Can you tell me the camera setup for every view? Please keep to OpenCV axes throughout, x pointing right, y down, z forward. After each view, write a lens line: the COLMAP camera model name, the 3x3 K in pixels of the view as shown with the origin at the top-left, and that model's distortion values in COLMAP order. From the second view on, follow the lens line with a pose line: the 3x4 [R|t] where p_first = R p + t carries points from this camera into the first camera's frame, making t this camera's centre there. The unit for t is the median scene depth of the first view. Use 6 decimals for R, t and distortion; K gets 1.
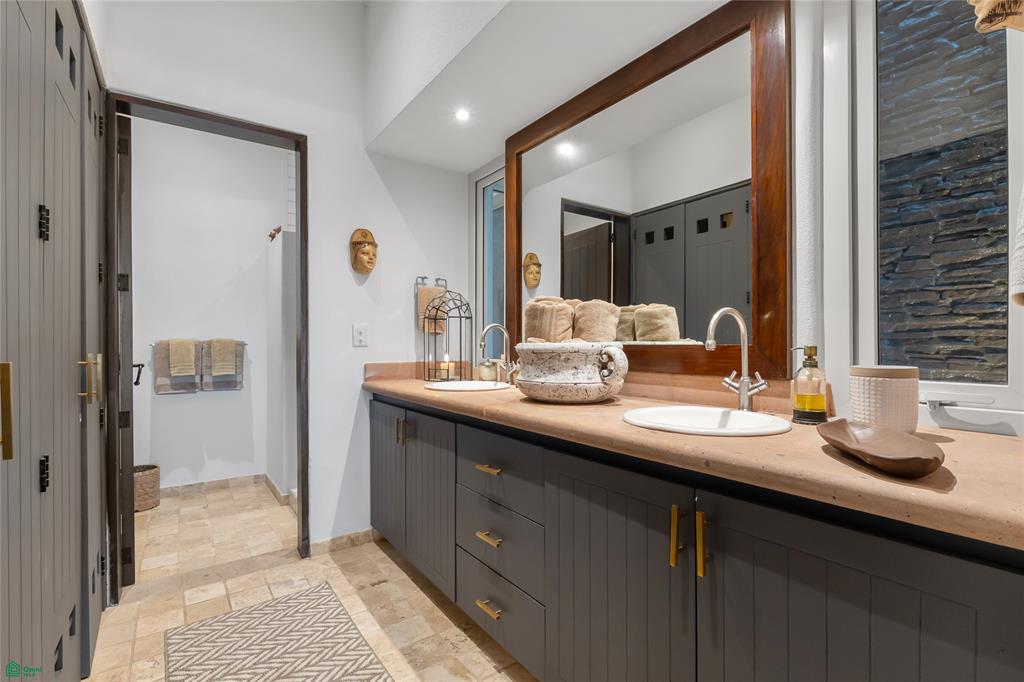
lens RADIAL K [[466.9, 0, 516.4], [0, 466.9, 343.1], [0, 0, 1]] dist [-0.012003, 0.000423]
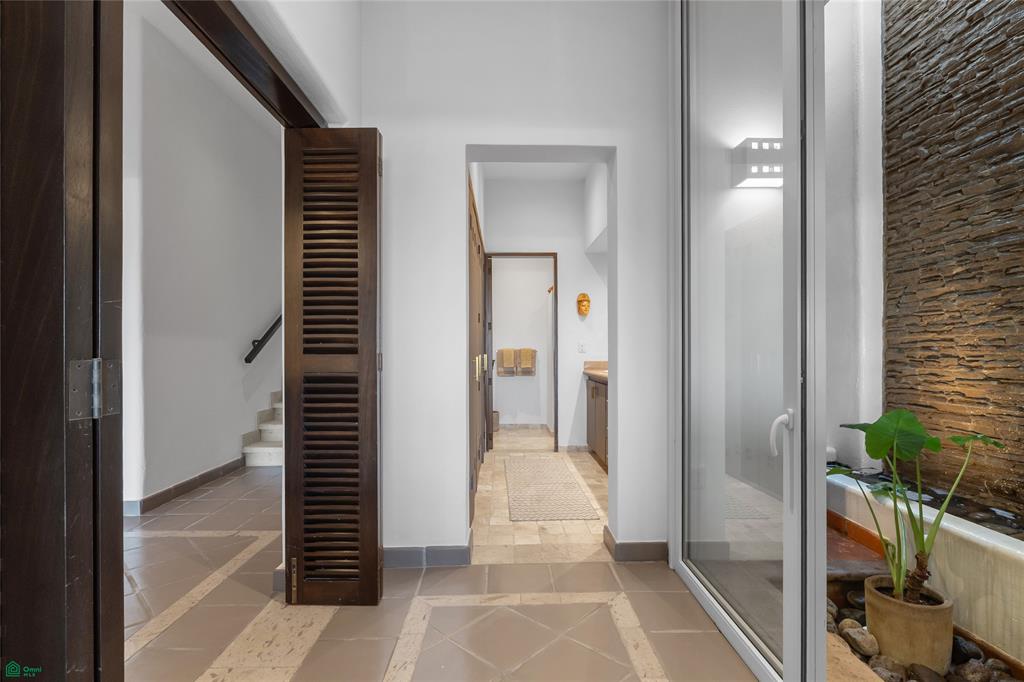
lens RADIAL K [[498.3, 0, 512.0], [0, 498.3, 346.3], [0, 0, 1]] dist [-0.012847, -0.000171]
pose [[0.817945, -0.004455, -0.575279, 0.670277], [-0.001580, 0.999949, -0.009989, 0.003129], [0.575294, 0.009079, 0.817897, -0.950860]]
